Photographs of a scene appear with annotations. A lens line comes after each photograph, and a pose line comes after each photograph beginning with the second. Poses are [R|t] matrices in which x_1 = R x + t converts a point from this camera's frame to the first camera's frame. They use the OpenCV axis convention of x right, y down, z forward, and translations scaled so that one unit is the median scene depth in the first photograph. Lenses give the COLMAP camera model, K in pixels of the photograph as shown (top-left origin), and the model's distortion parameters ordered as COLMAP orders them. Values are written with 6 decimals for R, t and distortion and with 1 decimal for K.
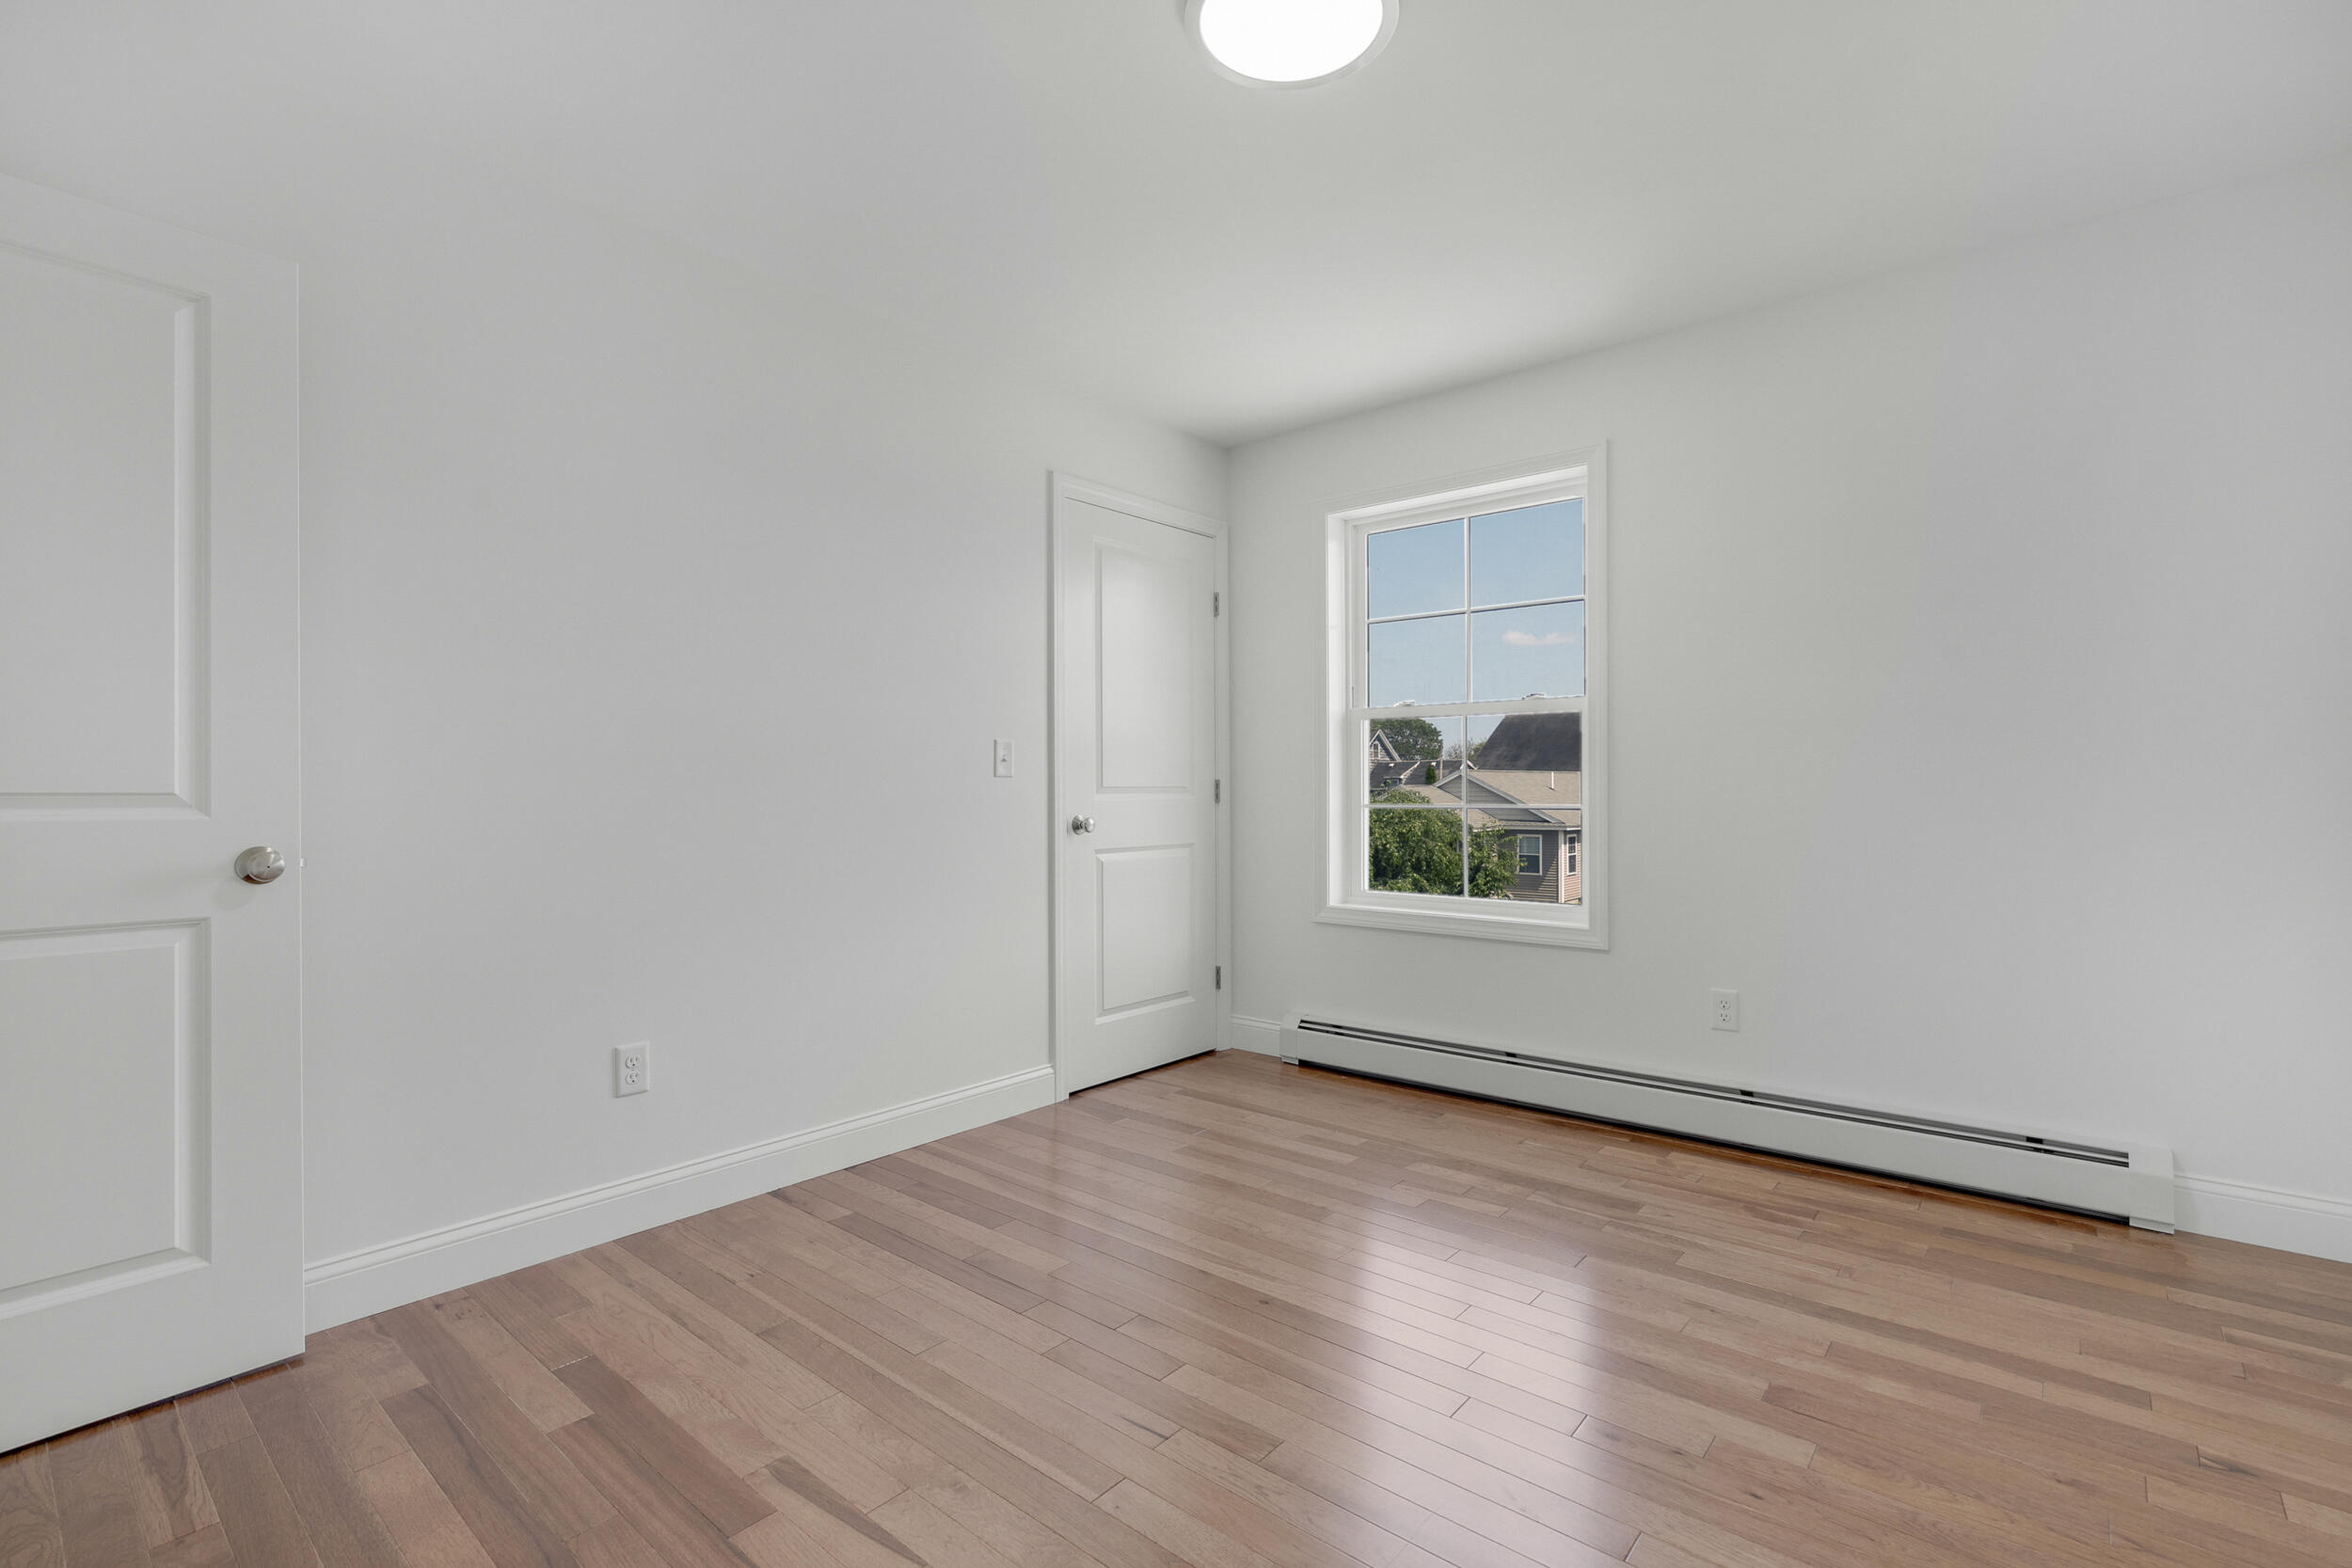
lens RADIAL K [[1067.1, 0, 1169.2], [0, 1067.1, 787.4], [0, 0, 1]] dist [-0.012202, 0.002102]
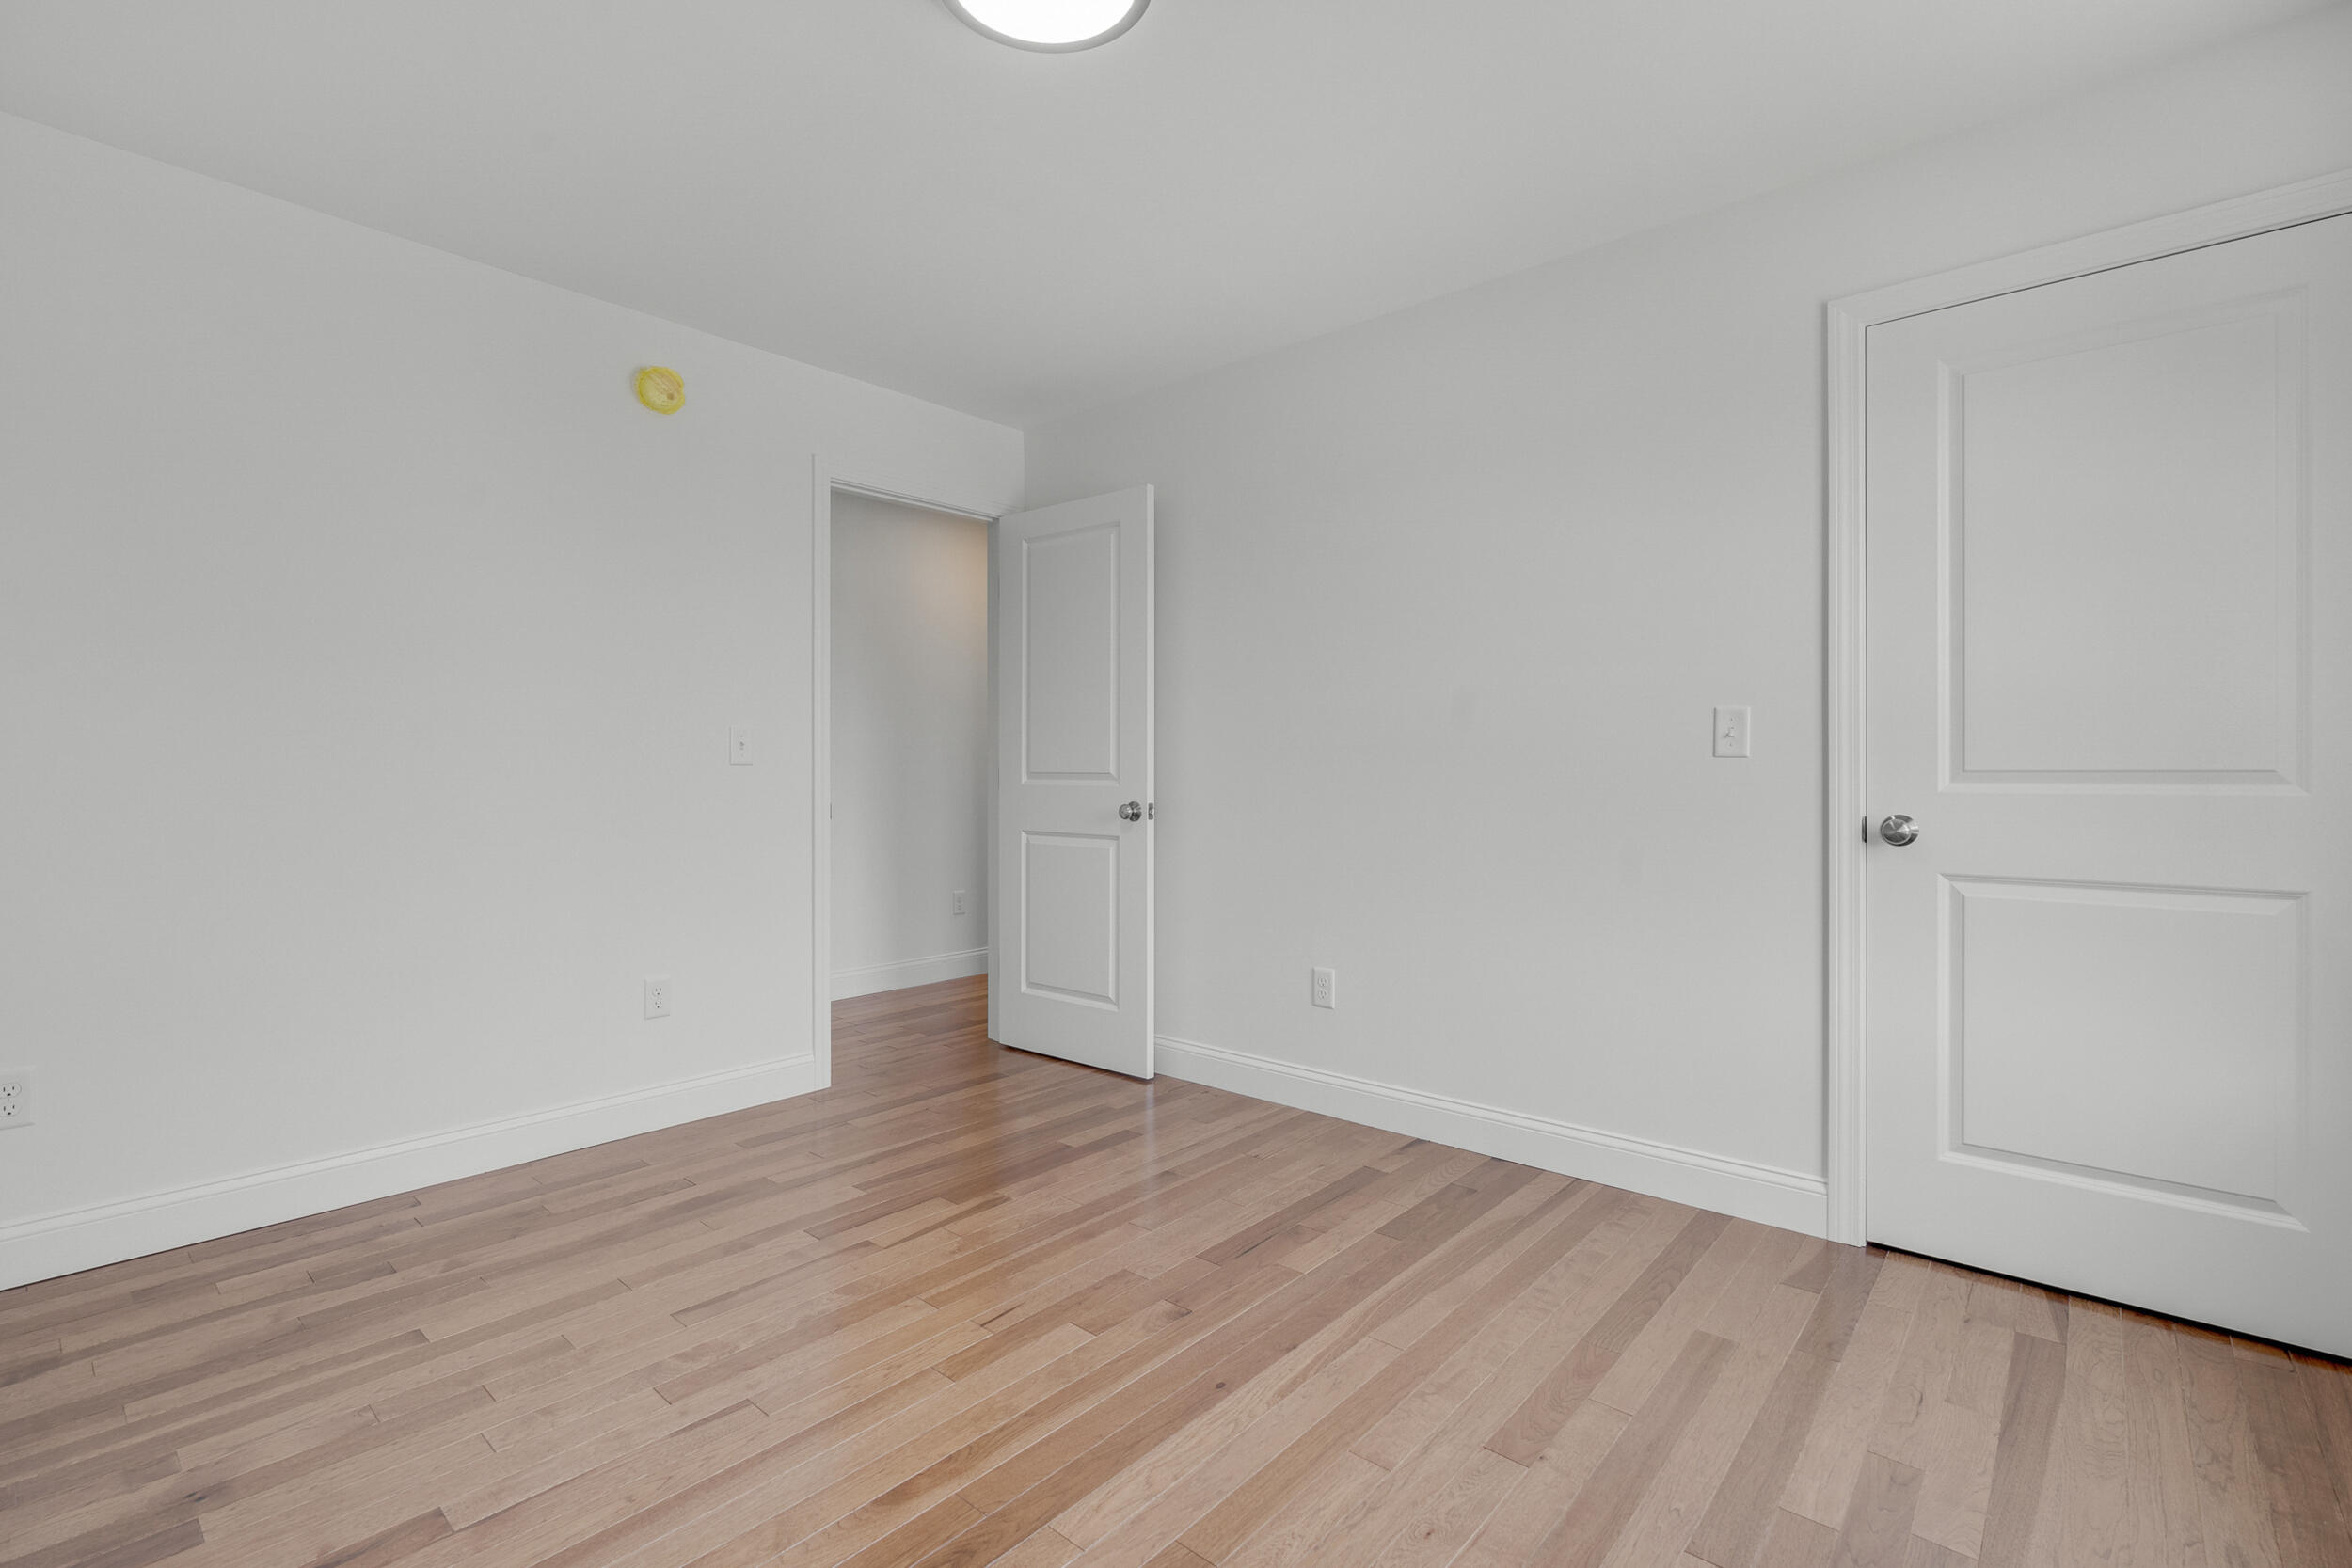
lens RADIAL K [[1067.1, 0, 1192.0], [0, 1067.1, 778.9], [0, 0, 1]] dist [-0.012202, 0.002102]
pose [[-0.008415, 0.008169, -0.999931, 0.666584], [-0.001995, 0.999964, 0.008186, -0.000097], [0.999963, 0.002064, -0.008398, 0.711508]]
